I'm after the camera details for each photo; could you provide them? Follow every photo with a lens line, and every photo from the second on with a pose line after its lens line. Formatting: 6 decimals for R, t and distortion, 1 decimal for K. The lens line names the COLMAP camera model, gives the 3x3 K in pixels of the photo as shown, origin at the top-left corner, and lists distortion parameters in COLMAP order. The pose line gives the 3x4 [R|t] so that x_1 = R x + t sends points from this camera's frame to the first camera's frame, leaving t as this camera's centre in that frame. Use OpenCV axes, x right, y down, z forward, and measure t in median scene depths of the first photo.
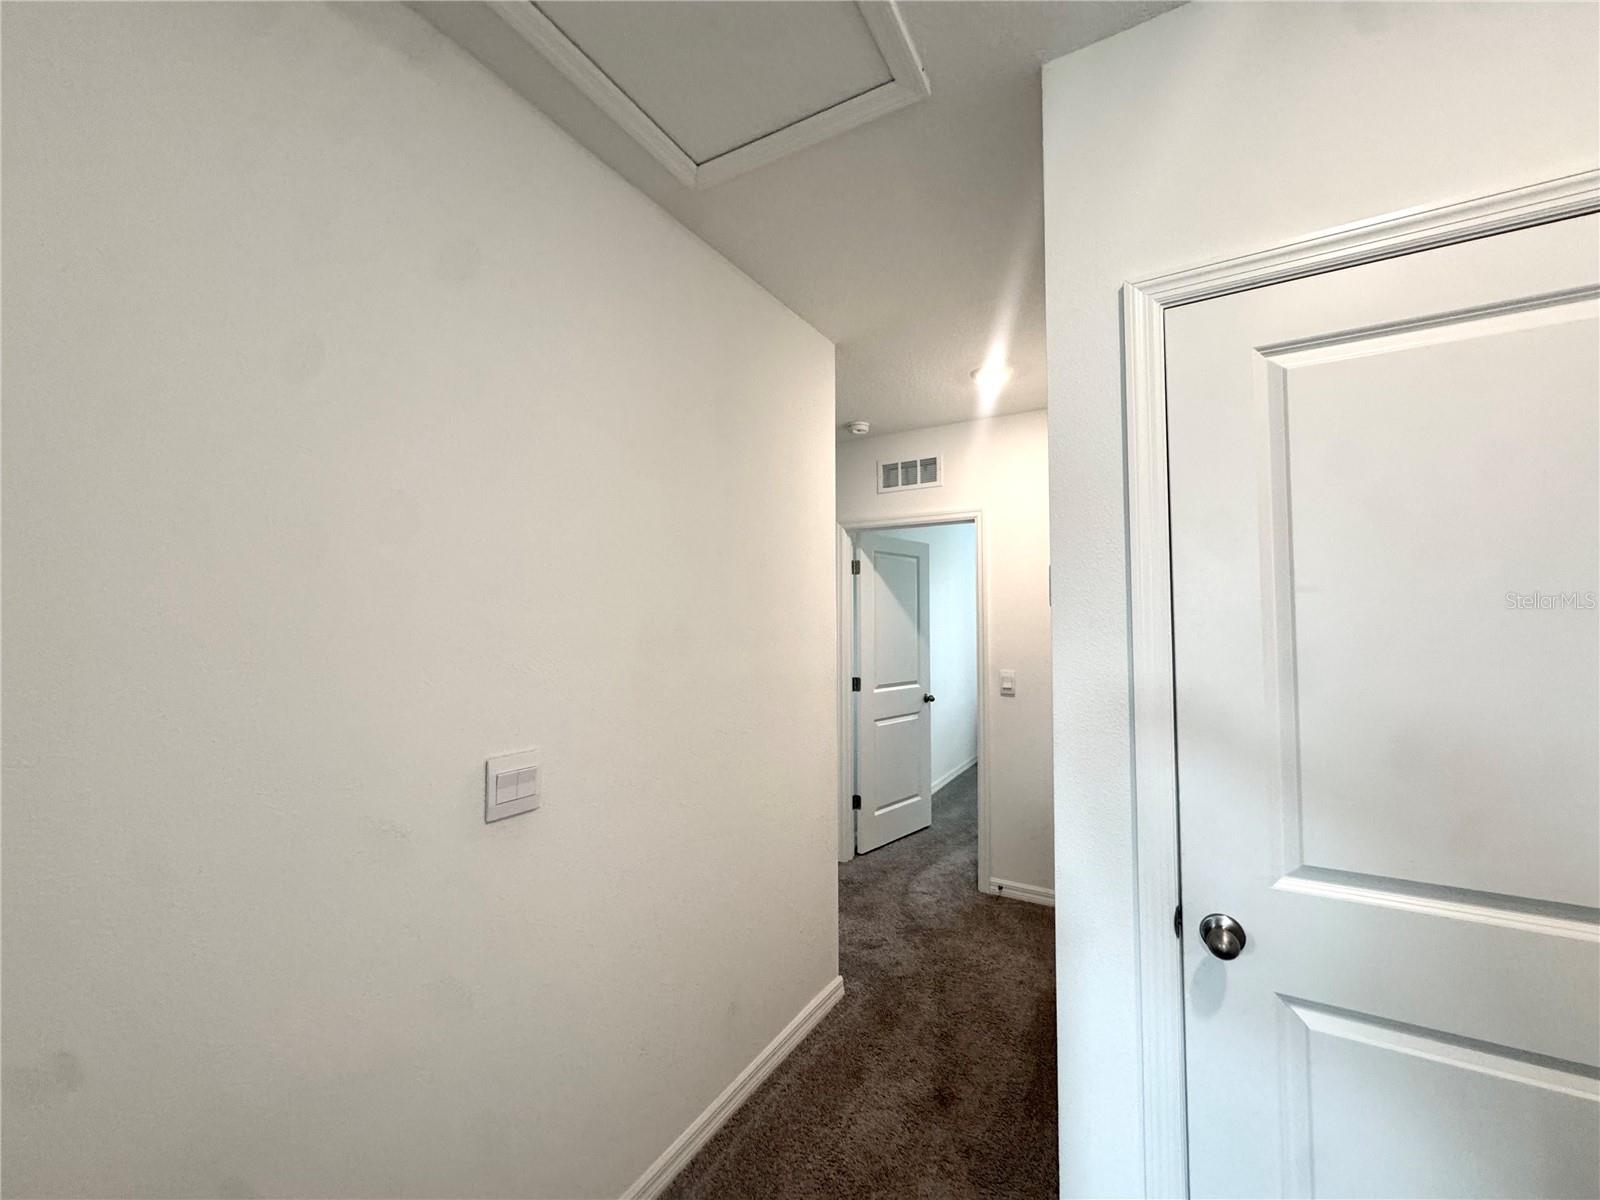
lens RADIAL K [[644.8, 0, 801.0], [0, 644.8, 602.5], [0, 0, 1]] dist [0.001388, 0.000234]
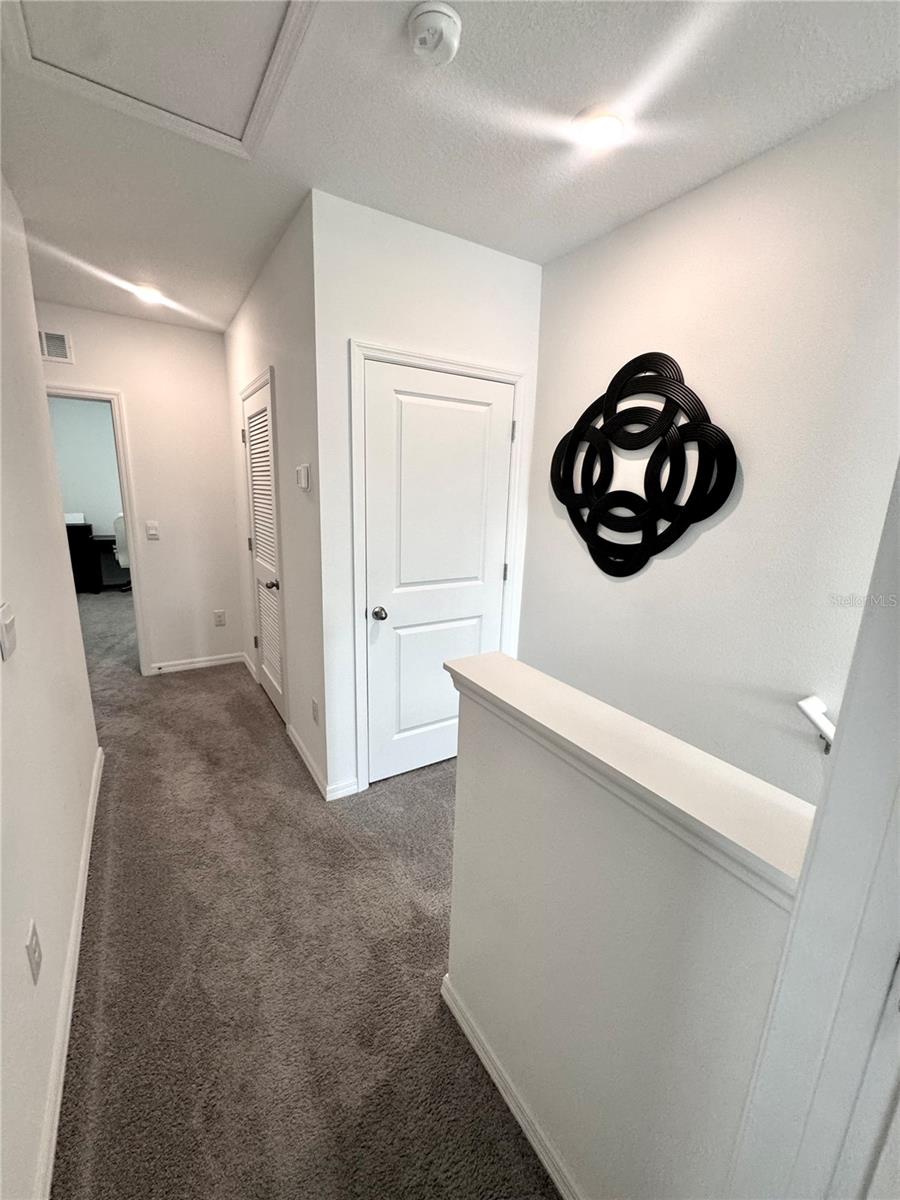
lens RADIAL K [[479.6, 0, 453.3], [0, 479.6, 600.3], [0, 0, 1]] dist [-0.004872, 0.000379]
pose [[0.448477, -0.182157, 0.875035, -0.370842], [-0.064397, 0.969882, 0.234907, -0.016740], [-0.891471, -0.161700, 0.423240, -0.055309]]
